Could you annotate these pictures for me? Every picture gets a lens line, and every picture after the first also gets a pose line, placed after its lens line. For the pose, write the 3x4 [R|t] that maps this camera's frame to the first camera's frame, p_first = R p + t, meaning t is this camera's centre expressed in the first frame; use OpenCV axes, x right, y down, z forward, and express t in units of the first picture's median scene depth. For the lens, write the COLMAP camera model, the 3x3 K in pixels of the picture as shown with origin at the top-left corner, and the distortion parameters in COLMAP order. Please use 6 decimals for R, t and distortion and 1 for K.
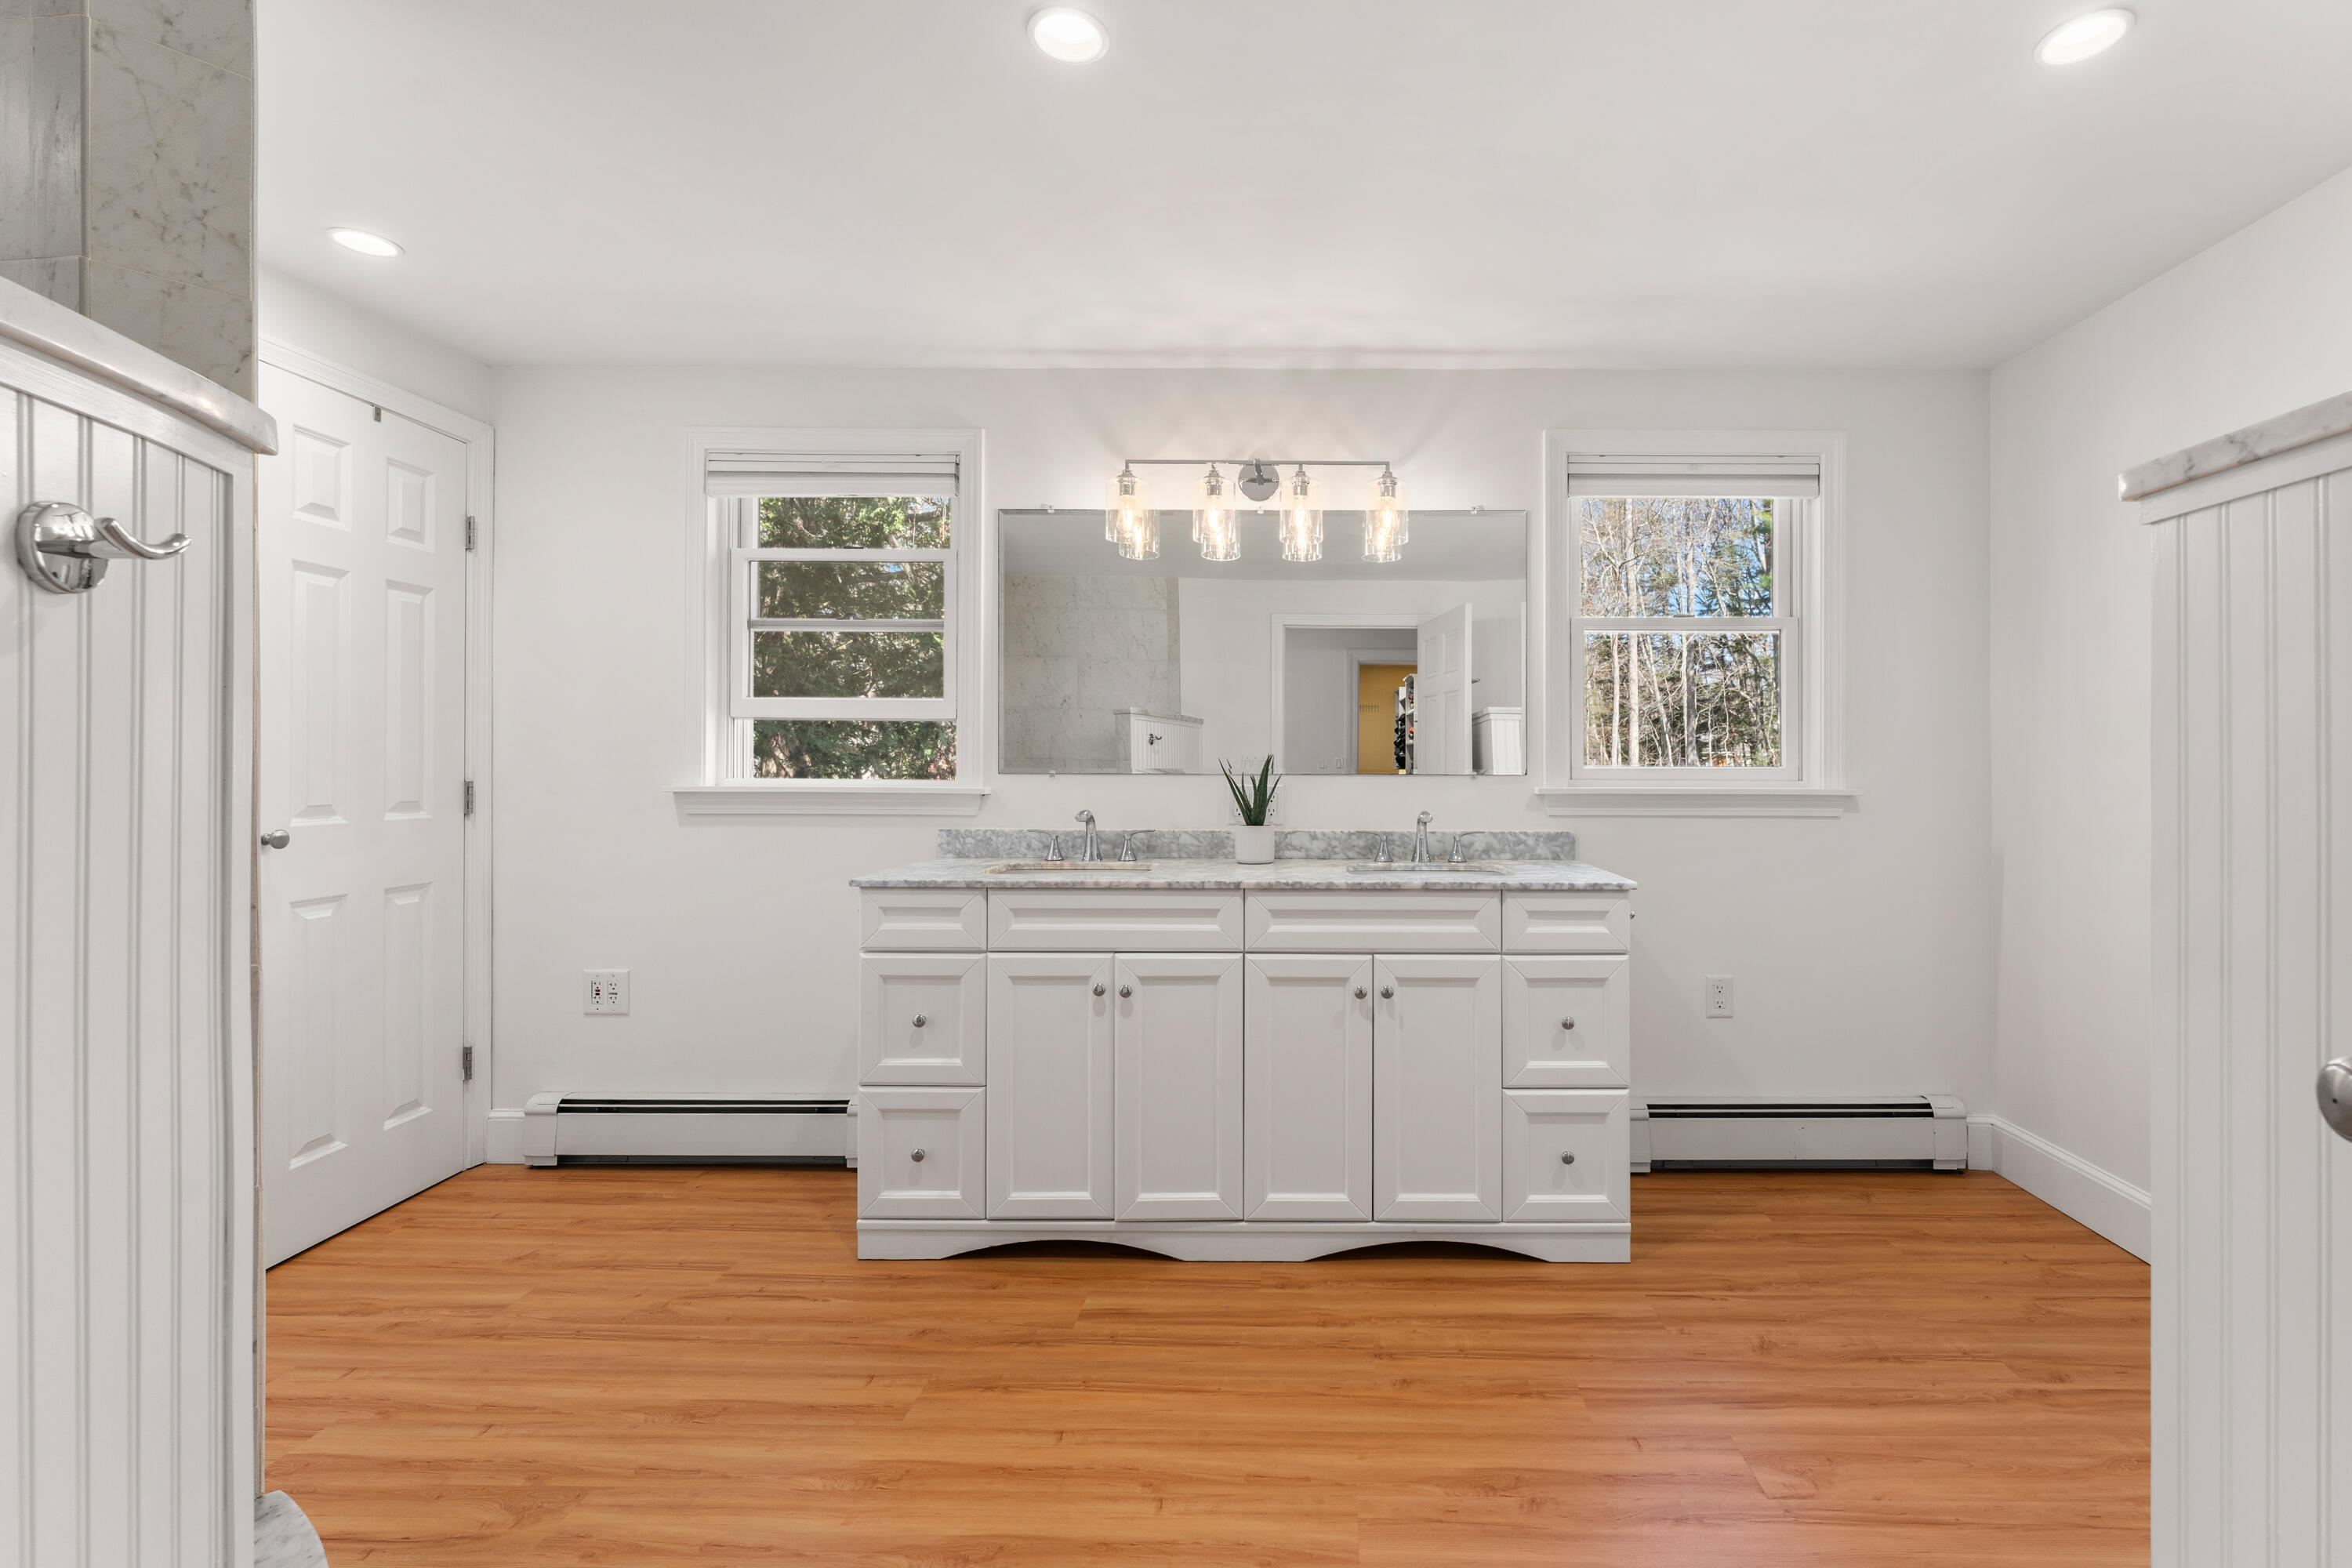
lens RADIAL K [[996.1, 0, 1313.3], [0, 996.1, 769.3], [0, 0, 1]] dist [0.000278, 0.000278]
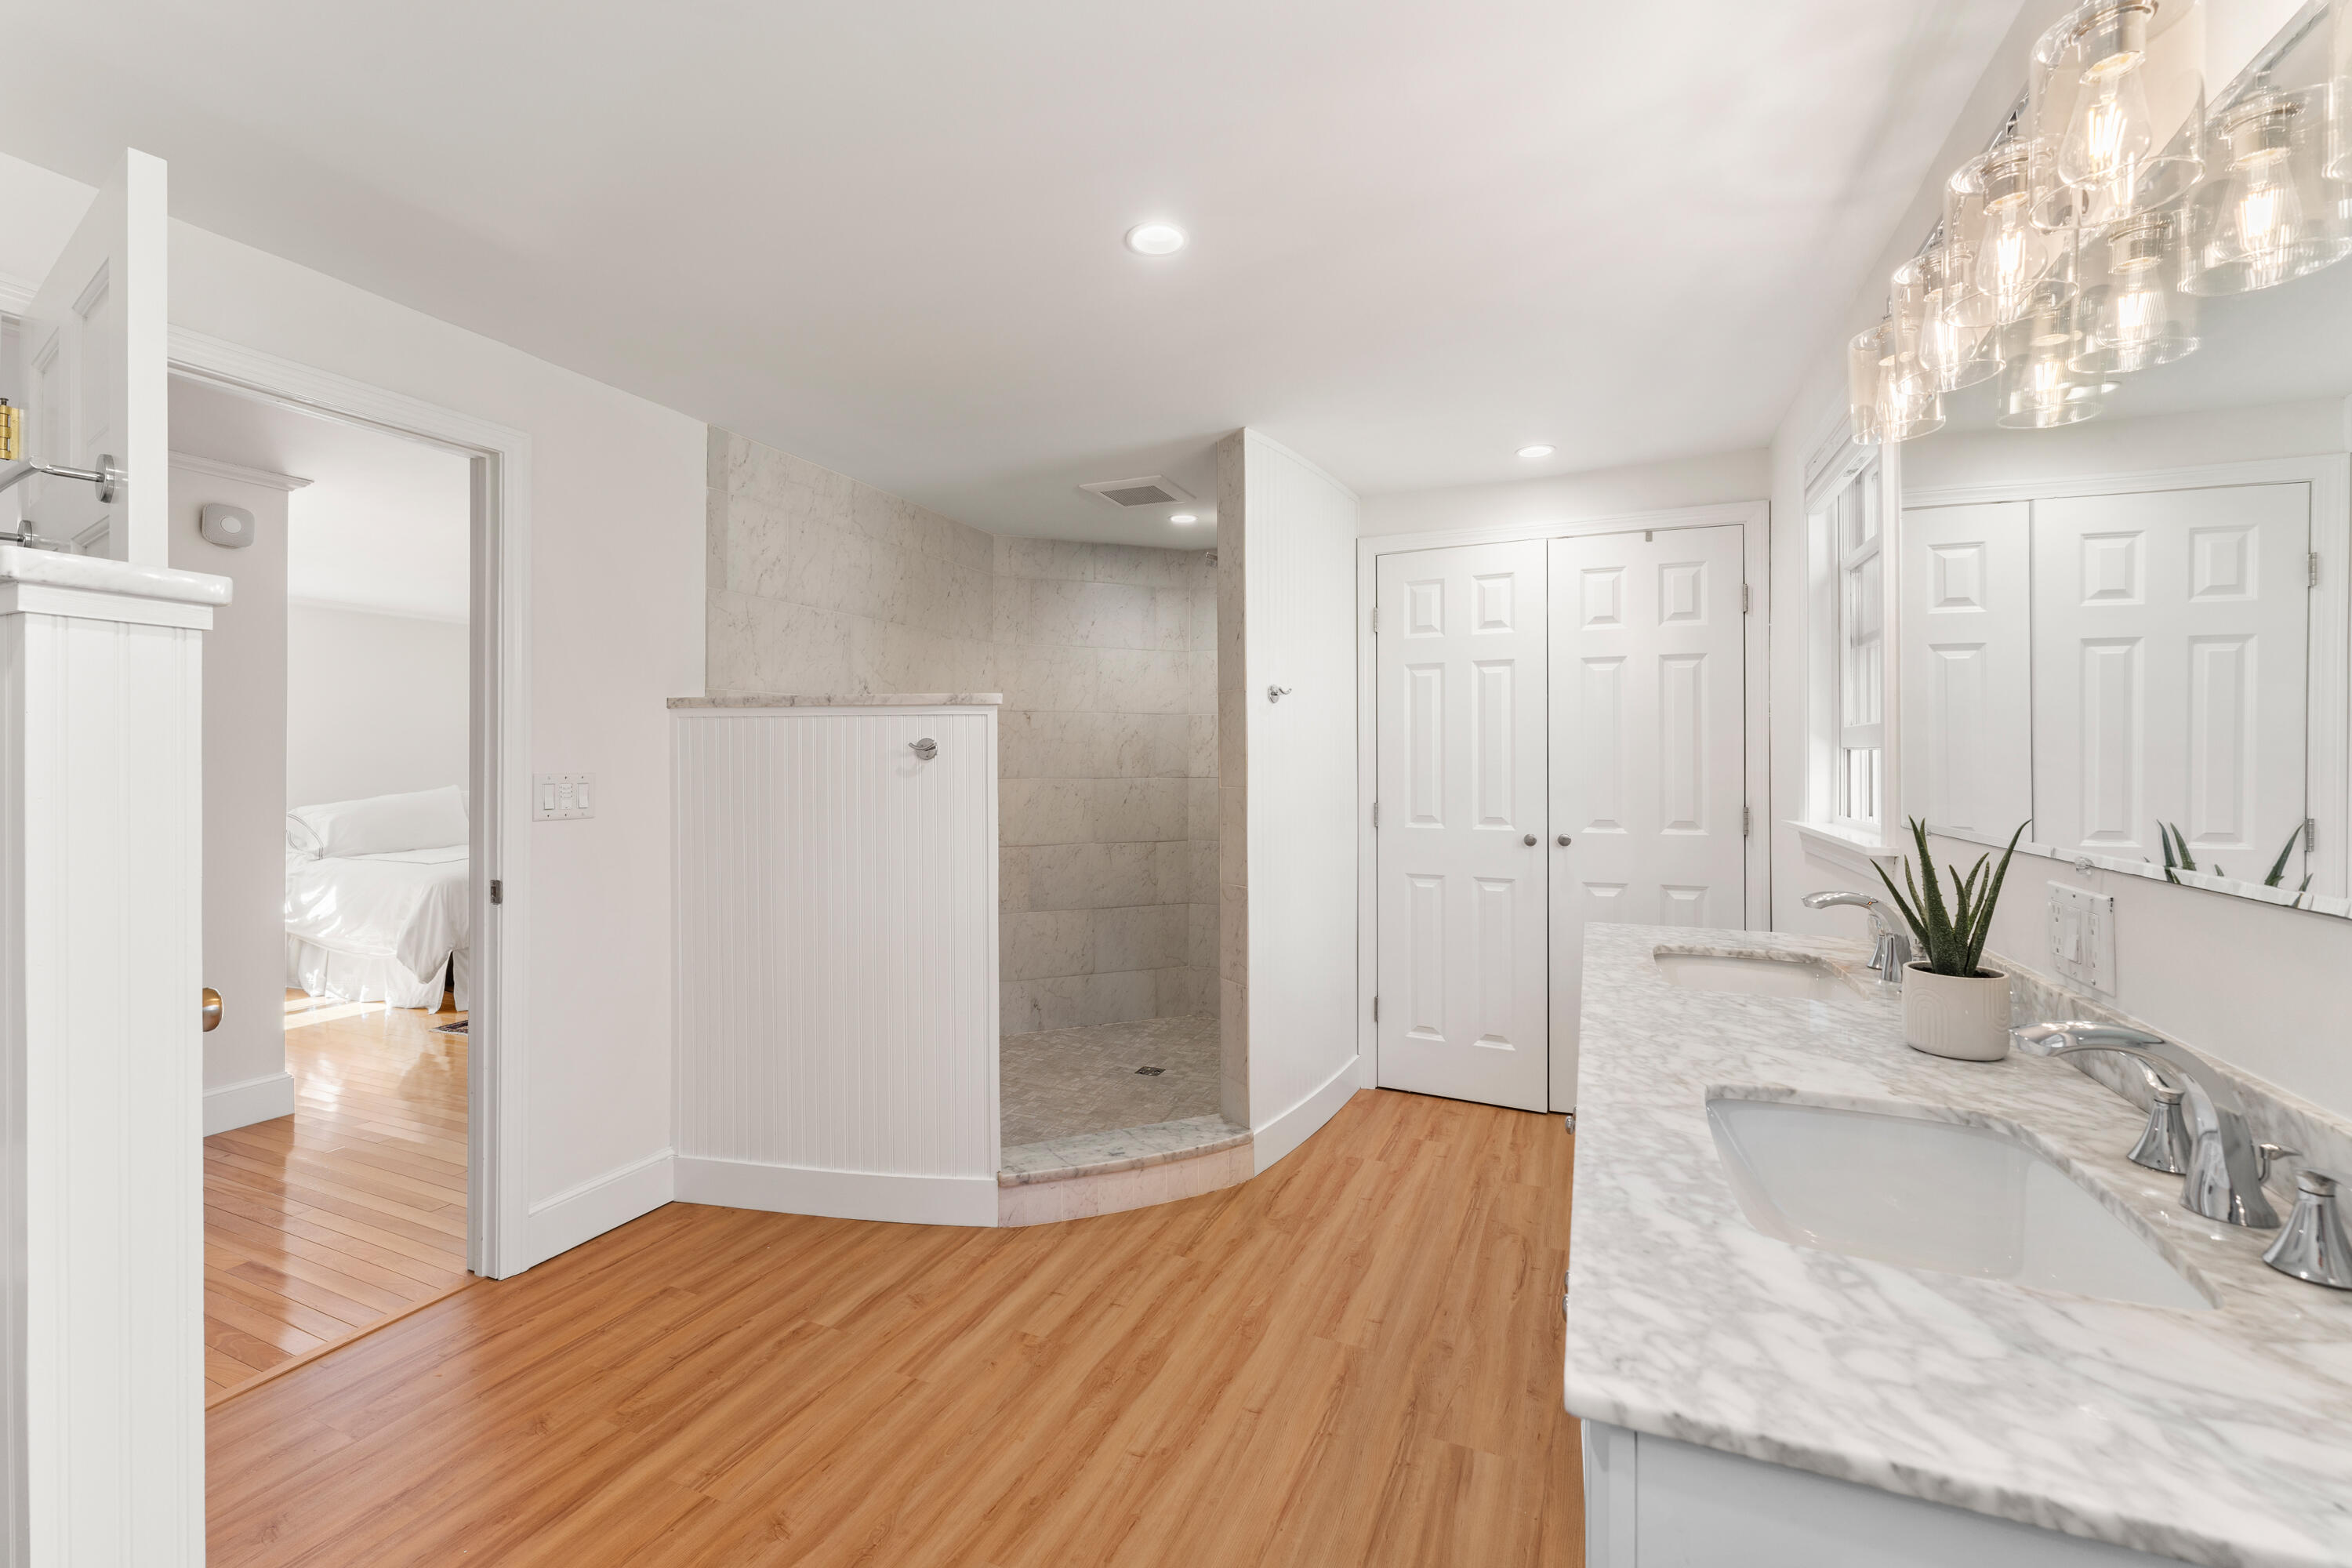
lens RADIAL K [[982.9, 0, 1177.8], [0, 982.9, 762.1], [0, 0, 1]] dist [-0.001447, -0.000086]
pose [[-0.387931, -0.001459, -0.921687, 0.672616], [-0.002369, 0.999997, -0.000586, -0.053596], [0.921685, 0.001956, -0.387933, 1.128129]]
